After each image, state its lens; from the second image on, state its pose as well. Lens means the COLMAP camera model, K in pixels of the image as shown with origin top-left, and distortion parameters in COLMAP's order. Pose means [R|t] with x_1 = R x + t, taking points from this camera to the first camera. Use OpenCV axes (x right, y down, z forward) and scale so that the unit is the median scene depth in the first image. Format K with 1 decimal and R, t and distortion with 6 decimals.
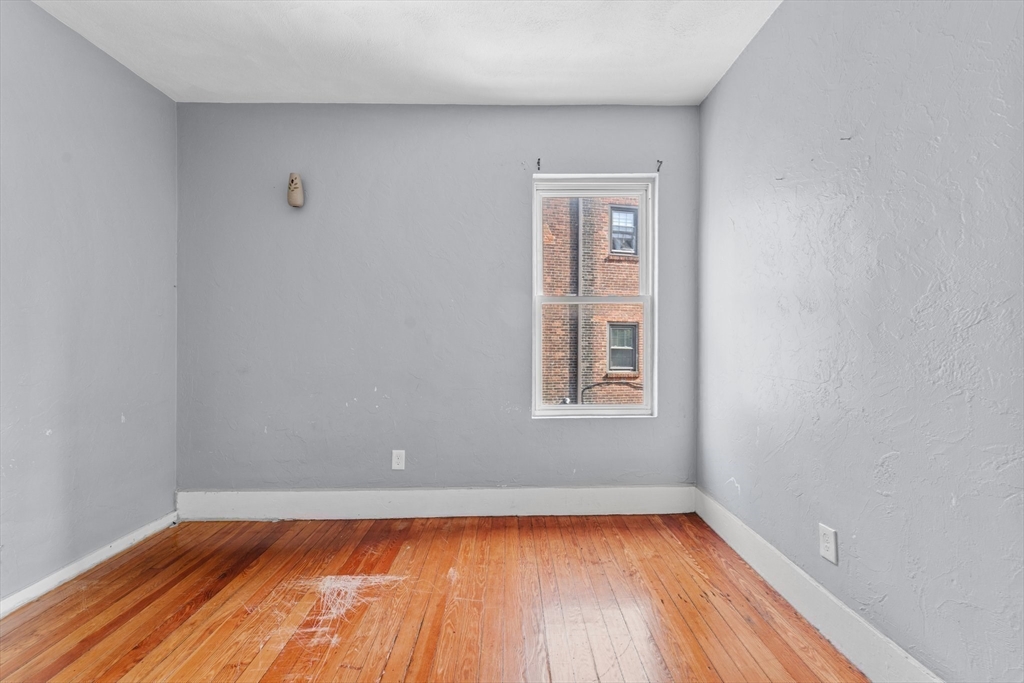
lens RADIAL K [[421.4, 0, 523.5], [0, 421.4, 347.7], [0, 0, 1]] dist [0.002491, -0.001254]
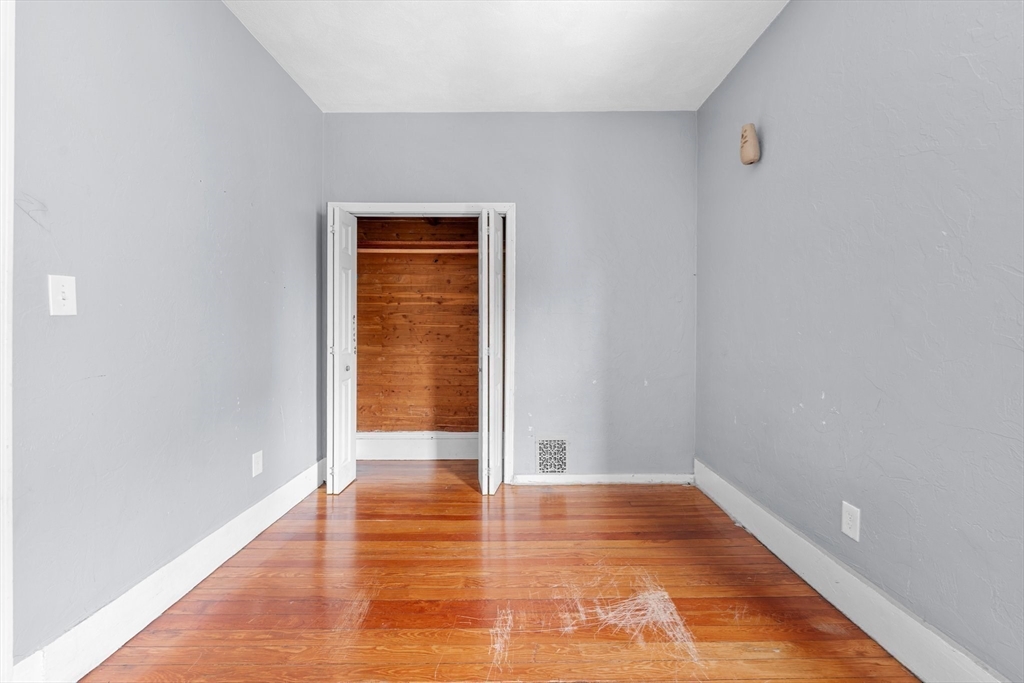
lens RADIAL K [[421.4, 0, 509.7], [0, 421.4, 330.1], [0, 0, 1]] dist [0.002491, -0.001254]
pose [[-0.037026, 0.007902, -0.999283, 0.371219], [-0.018701, 0.999788, 0.008599, 0.001270], [0.999139, 0.019006, -0.036870, 0.634400]]
